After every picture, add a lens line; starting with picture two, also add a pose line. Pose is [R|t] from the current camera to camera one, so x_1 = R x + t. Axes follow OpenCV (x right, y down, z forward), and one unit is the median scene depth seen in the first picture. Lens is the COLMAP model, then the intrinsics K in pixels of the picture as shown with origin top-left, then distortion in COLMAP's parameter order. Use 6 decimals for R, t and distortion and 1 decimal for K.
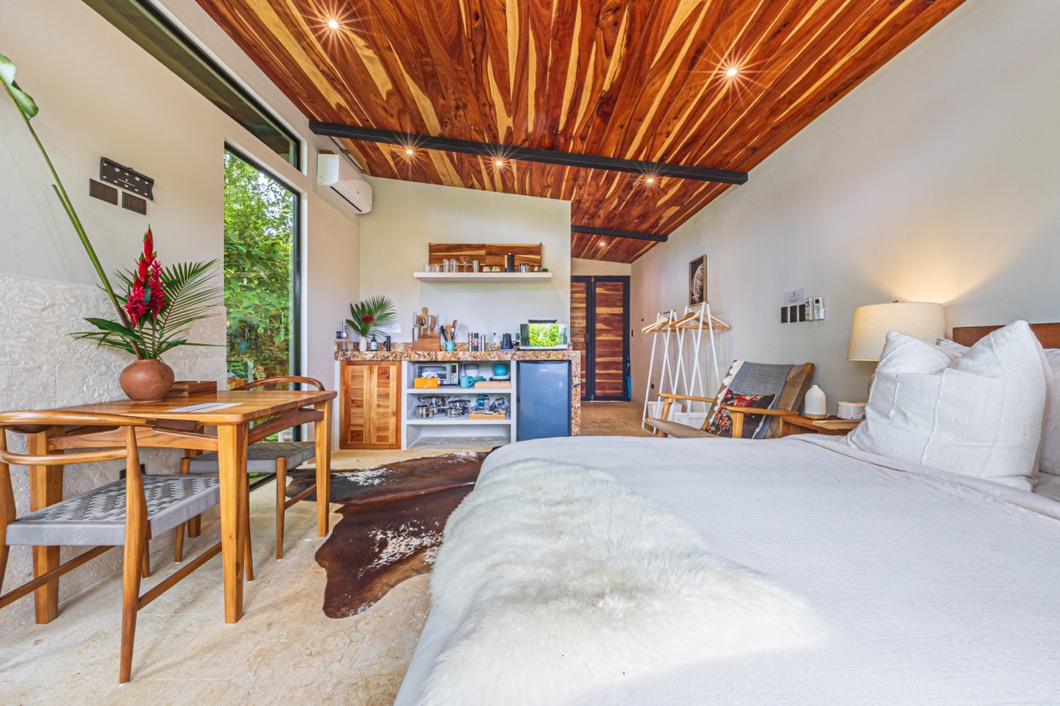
lens RADIAL K [[421.8, 0, 523.9], [0, 421.8, 350.1], [0, 0, 1]] dist [-0.001055, 0.001353]
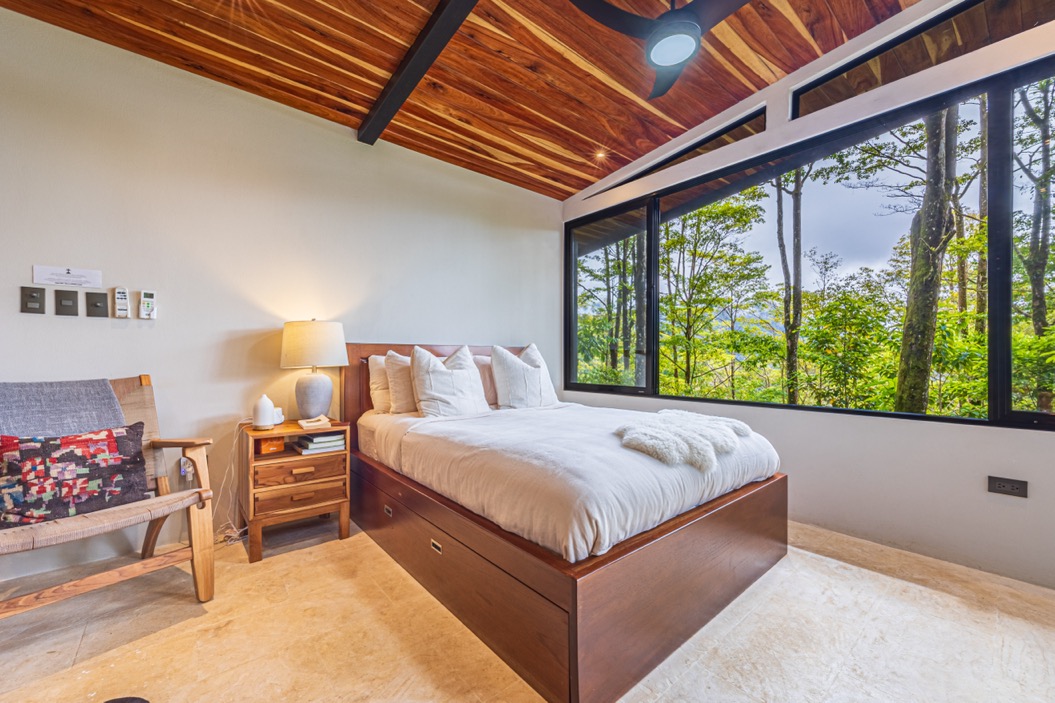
lens RADIAL K [[419.8, 0, 533.4], [0, 419.8, 357.5], [0, 0, 1]] dist [-0.001055, 0.001353]
pose [[-0.657181, -0.001695, 0.753731, -0.209149], [0.002511, 0.999987, 0.004438, -0.001408], [-0.753729, 0.004809, -0.657168, 0.574391]]
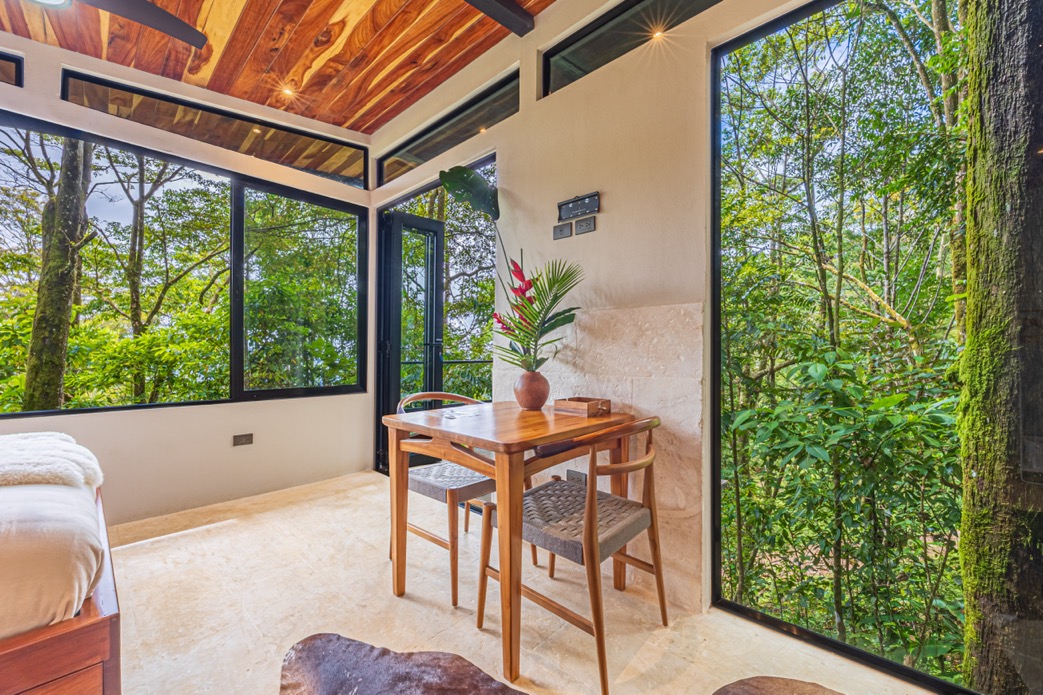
lens RADIAL K [[415.0, 0, 517.6], [0, 415.0, 344.6], [0, 0, 1]] dist [-0.001055, 0.001353]
pose [[-0.692414, -0.013701, -0.721370, -0.014681], [-0.007376, 0.999902, -0.011910, -0.014330], [0.721463, -0.002926, -0.692447, 0.712845]]
